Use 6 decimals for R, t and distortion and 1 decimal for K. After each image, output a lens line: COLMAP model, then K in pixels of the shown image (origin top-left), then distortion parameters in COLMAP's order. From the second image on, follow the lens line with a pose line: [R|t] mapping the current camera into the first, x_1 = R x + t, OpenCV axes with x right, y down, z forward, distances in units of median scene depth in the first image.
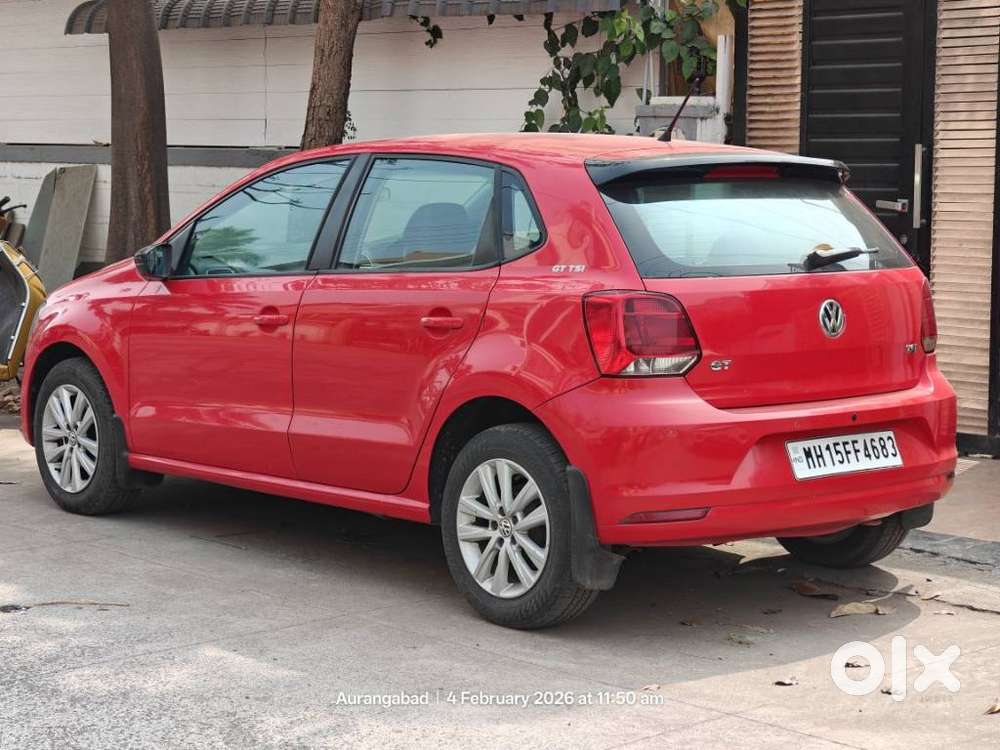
lens RADIAL K [[2153.6, 0, 500.0], [0, 2153.6, 375.0], [0, 0, 1]] dist [0.181220, -0.580248]
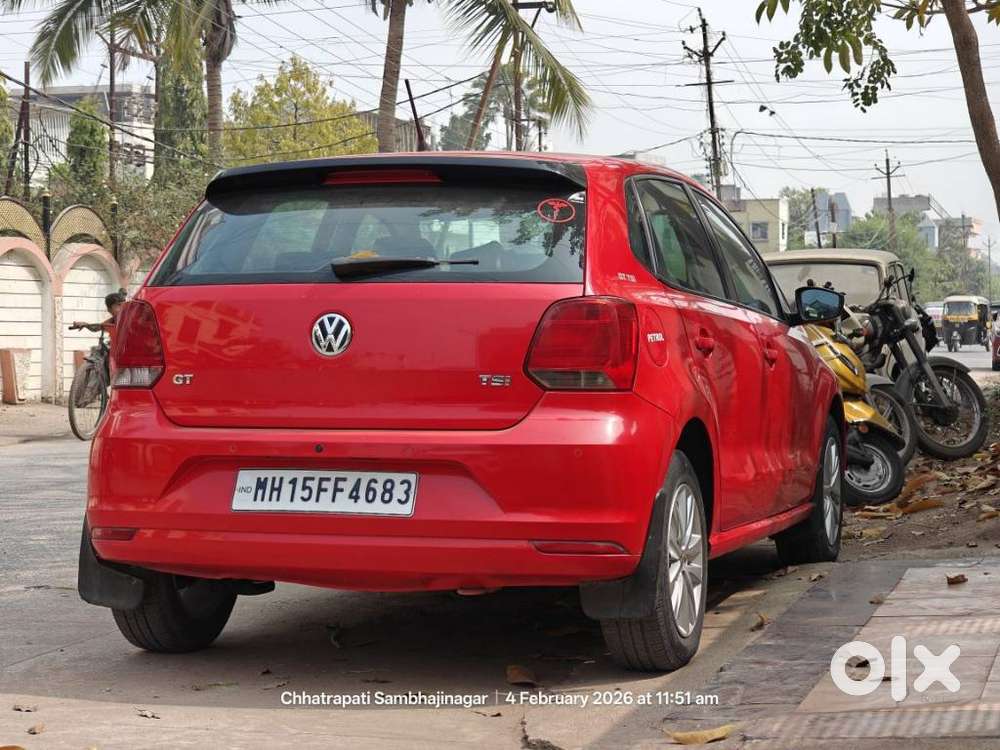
lens RADIAL K [[2153.6, 0, 500.0], [0, 2153.6, 375.0], [0, 0, 1]] dist [0.181220, -0.580248]
pose [[0.514128, 0.011473, -0.857637, 0.920114], [-0.080056, 0.996187, -0.034665, 0.014246], [0.853969, 0.086481, 0.513086, 0.610366]]
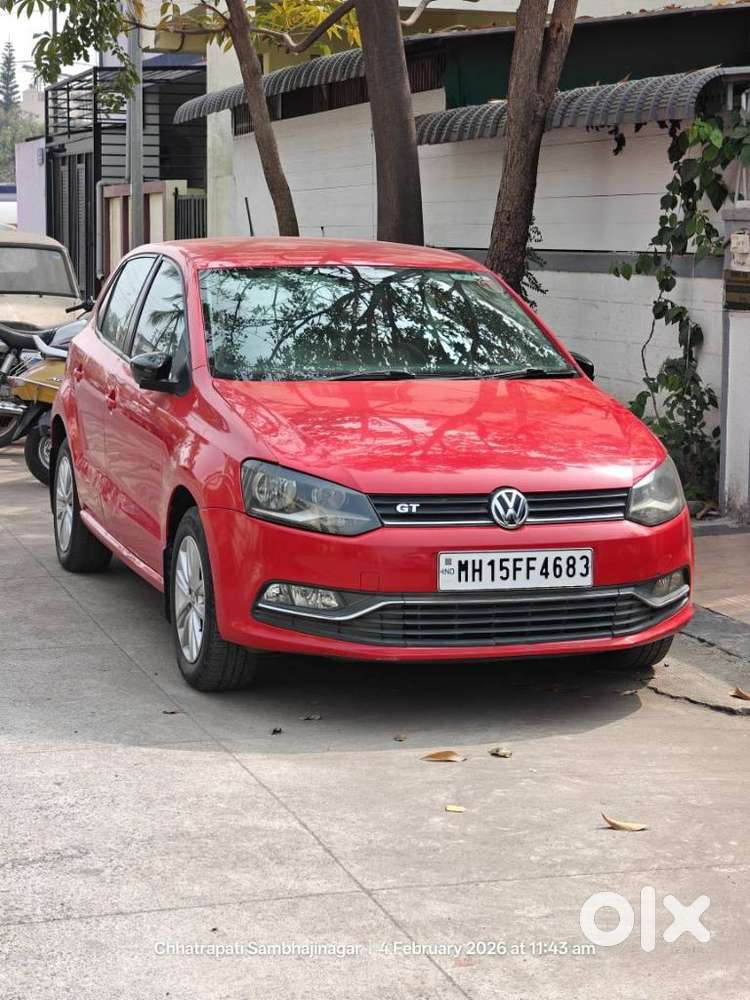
lens RADIAL K [[2153.6, 0, 375.0], [0, 2153.6, 500.0], [0, 0, 1]] dist [0.181220, -0.580248]
pose [[0.899388, 0.053985, -0.433804, 0.570925], [-0.049077, 0.998541, 0.022515, -0.002269], [0.434387, 0.001040, 0.900726, -0.005482]]
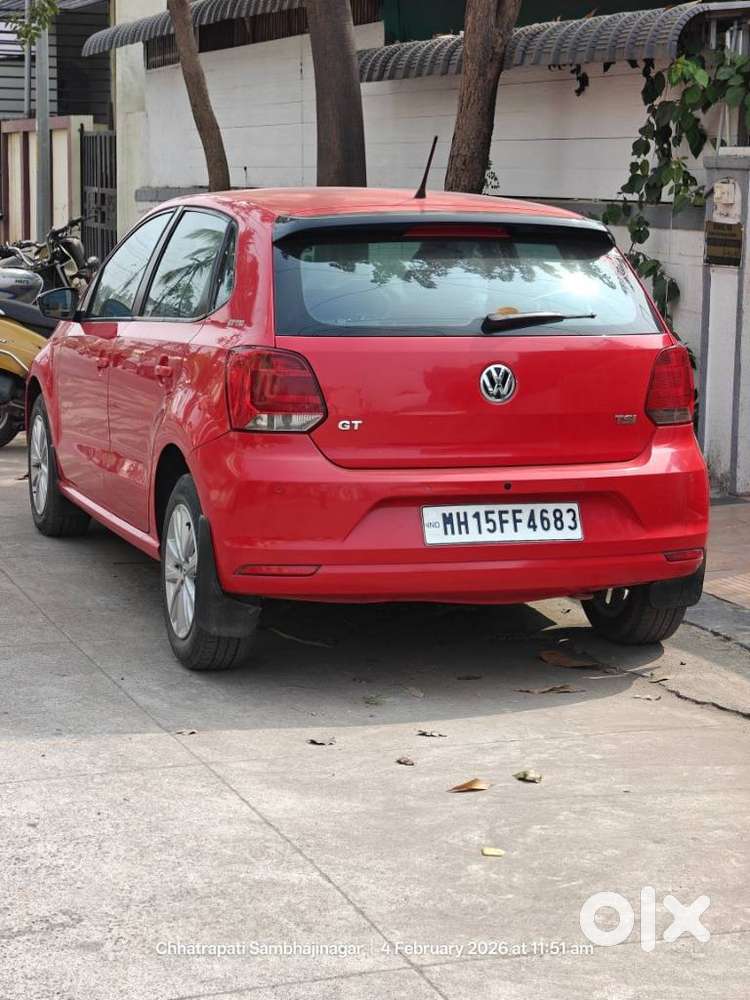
lens RADIAL K [[2153.6, 0, 375.0], [0, 2153.6, 500.0], [0, 0, 1]] dist [0.181220, -0.580248]
pose [[0.921366, 0.065829, -0.383081, 0.474509], [-0.051058, 0.997512, 0.048613, -0.018147], [0.385328, -0.025231, 0.922435, 0.077947]]
